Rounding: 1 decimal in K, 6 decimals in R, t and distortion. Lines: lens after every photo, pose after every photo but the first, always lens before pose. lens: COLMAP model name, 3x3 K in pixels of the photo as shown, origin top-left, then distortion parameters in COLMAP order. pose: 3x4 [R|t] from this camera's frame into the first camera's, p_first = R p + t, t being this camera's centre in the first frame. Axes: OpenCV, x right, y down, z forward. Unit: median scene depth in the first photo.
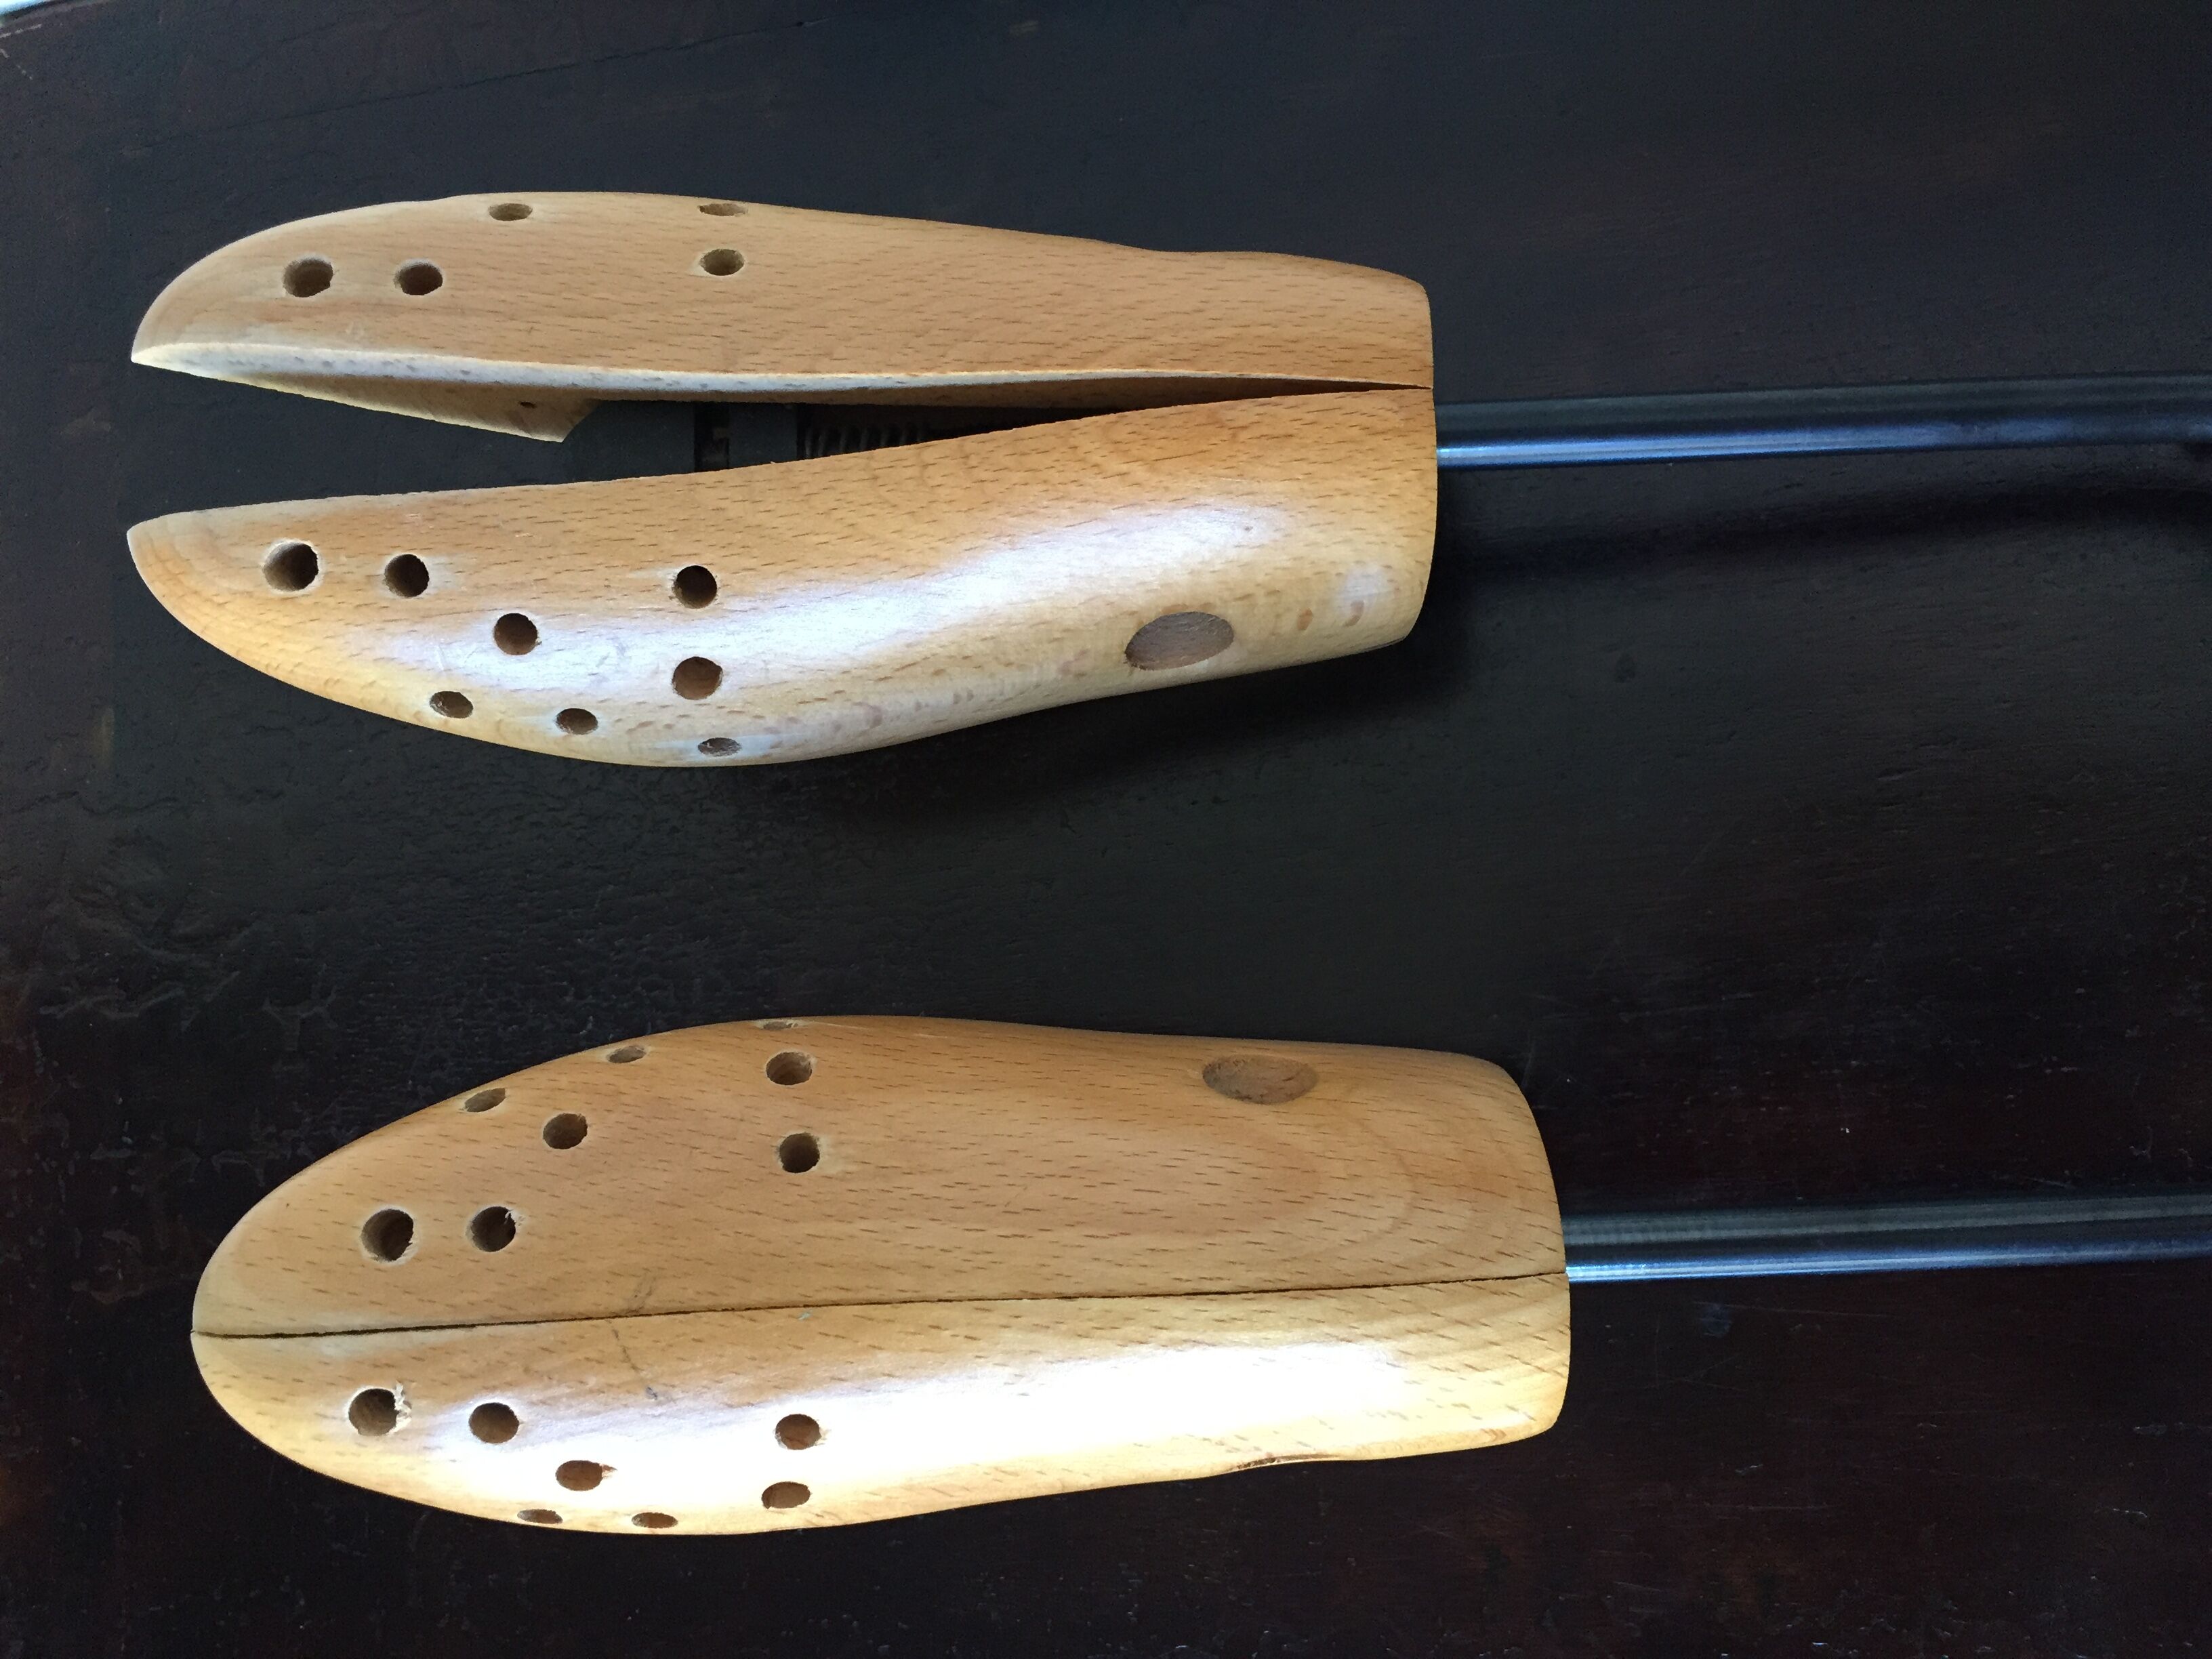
lens RADIAL K [[1842.6, 0, 1098.7], [0, 1842.6, 777.7], [0, 0, 1]] dist [0.028948, -0.017579]
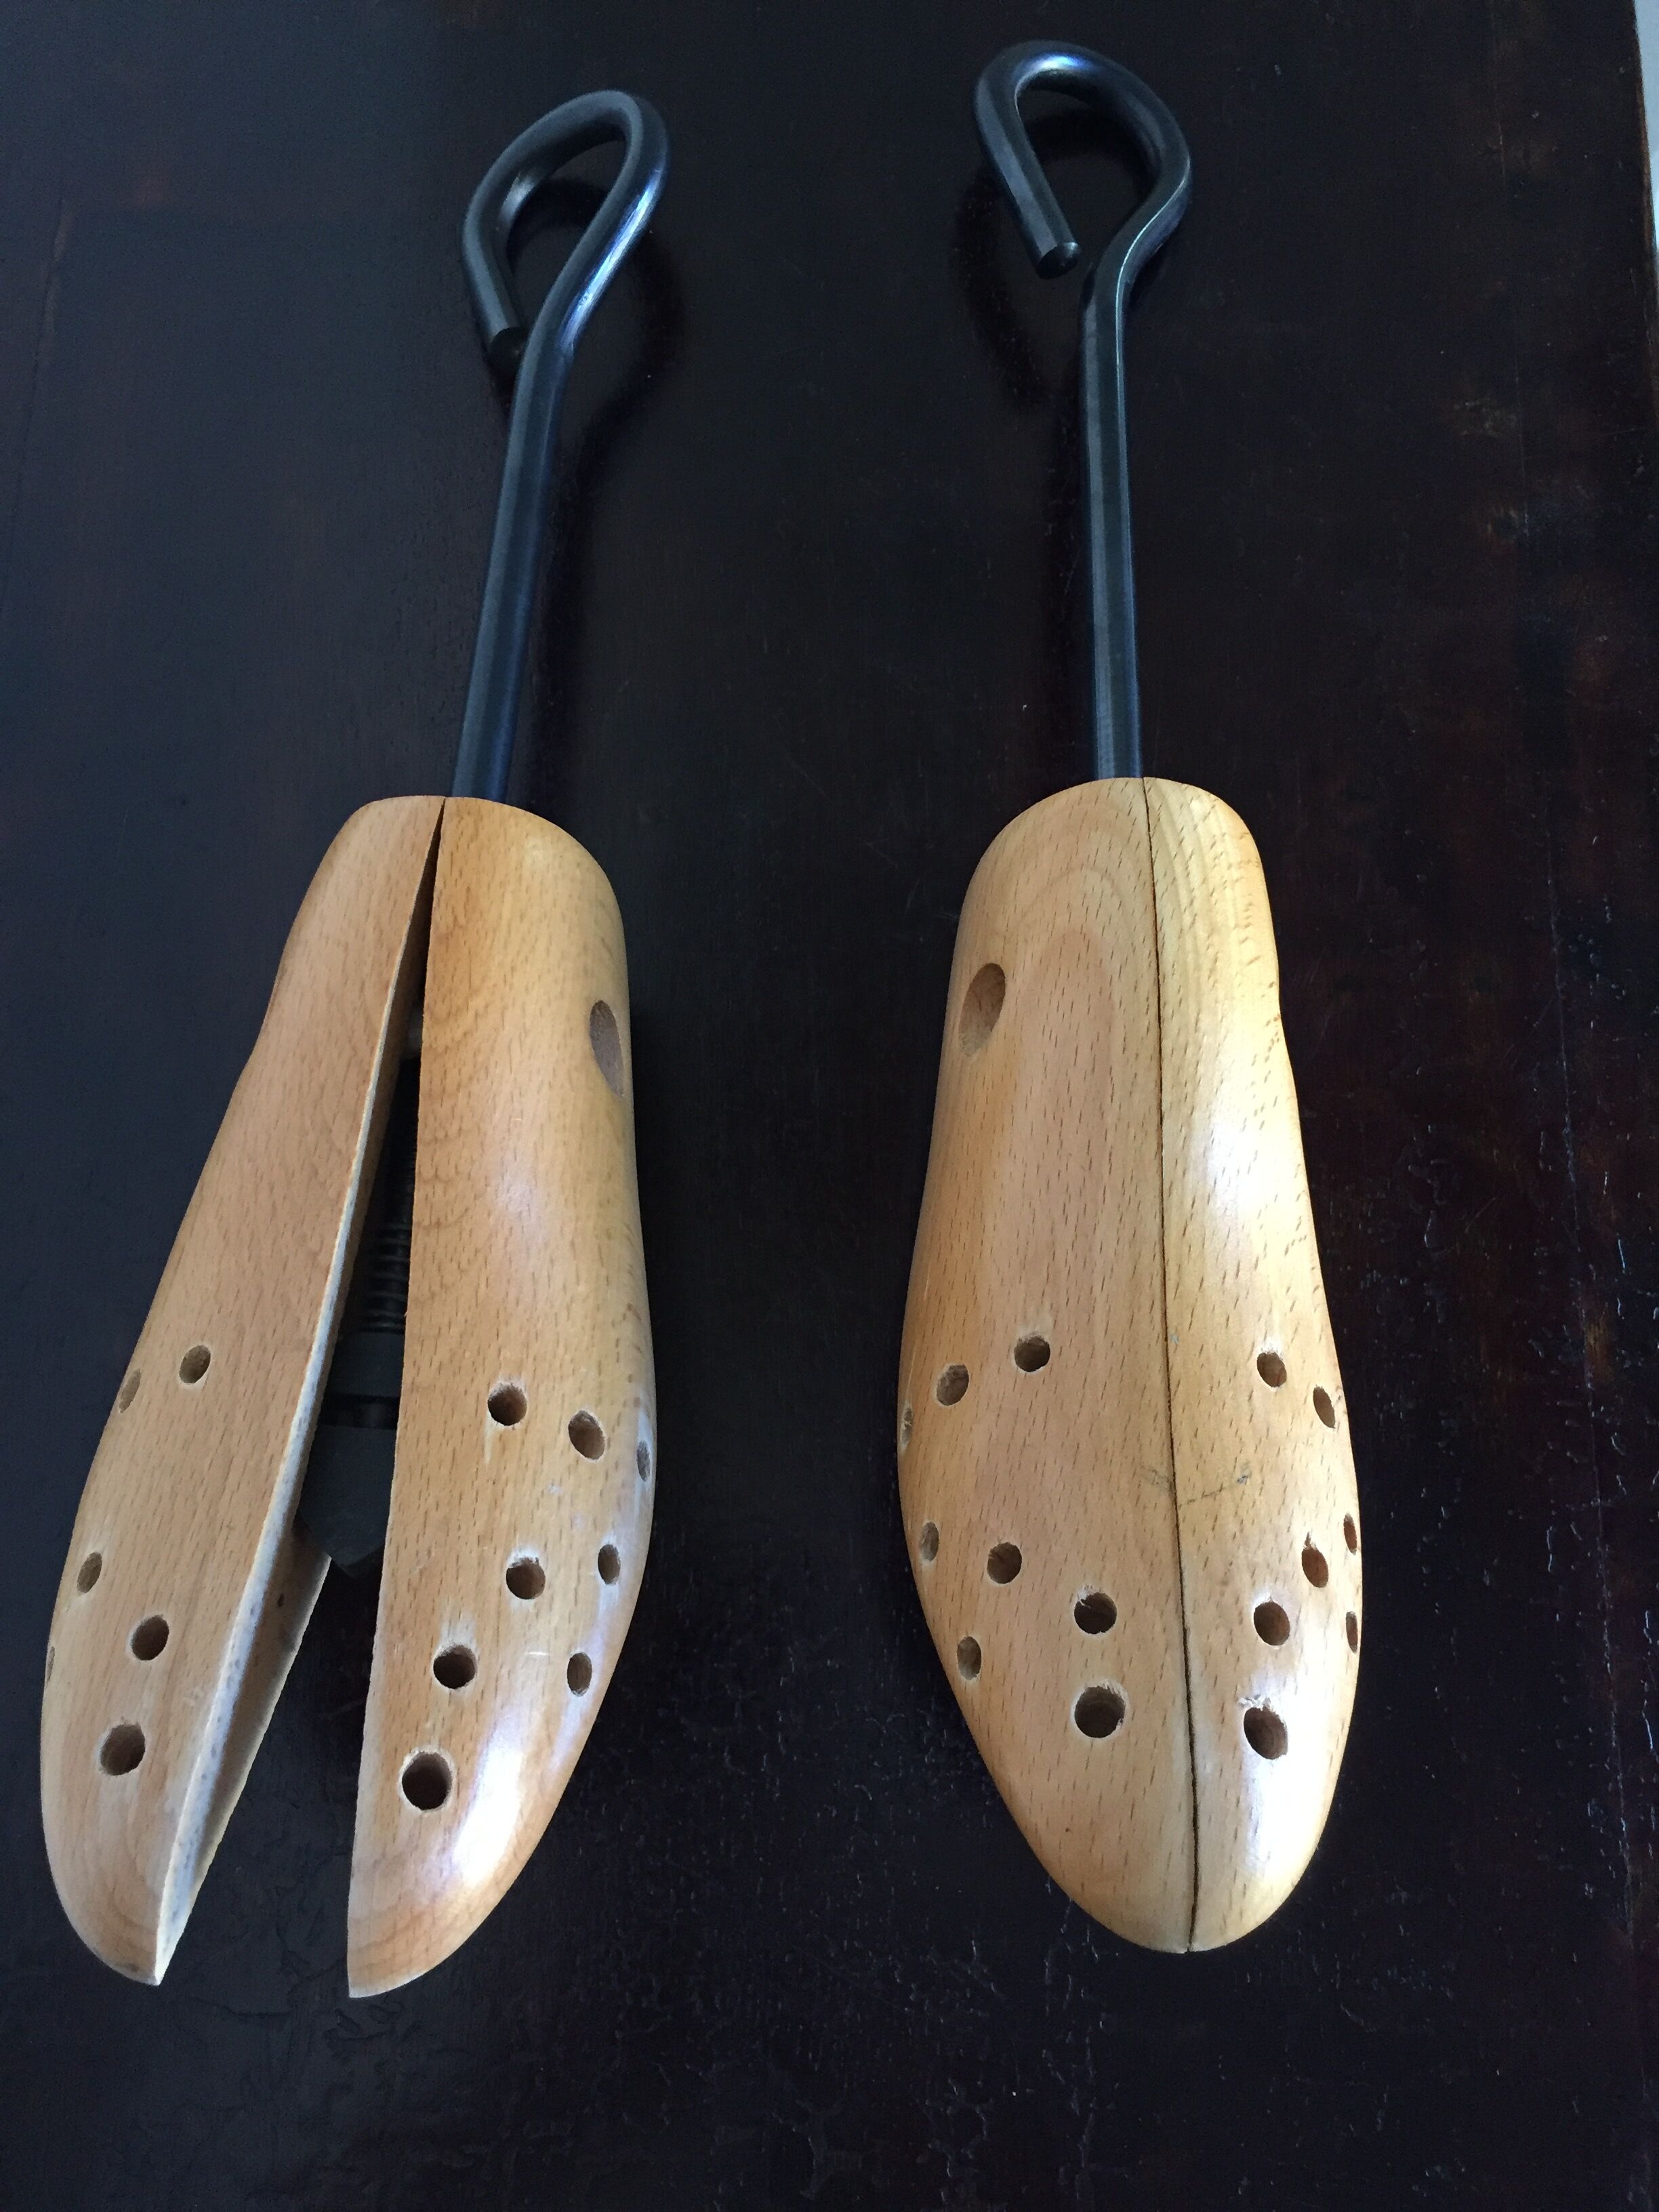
lens RADIAL K [[1868.5, 0, 747.4], [0, 1868.5, 1137.7], [0, 0, 1]] dist [0.017243, 0.016120]
pose [[0.097796, -0.890850, 0.443647, -0.561451], [0.986227, 0.146499, 0.076771, -0.073762], [-0.133385, 0.430029, 0.892907, -0.050767]]
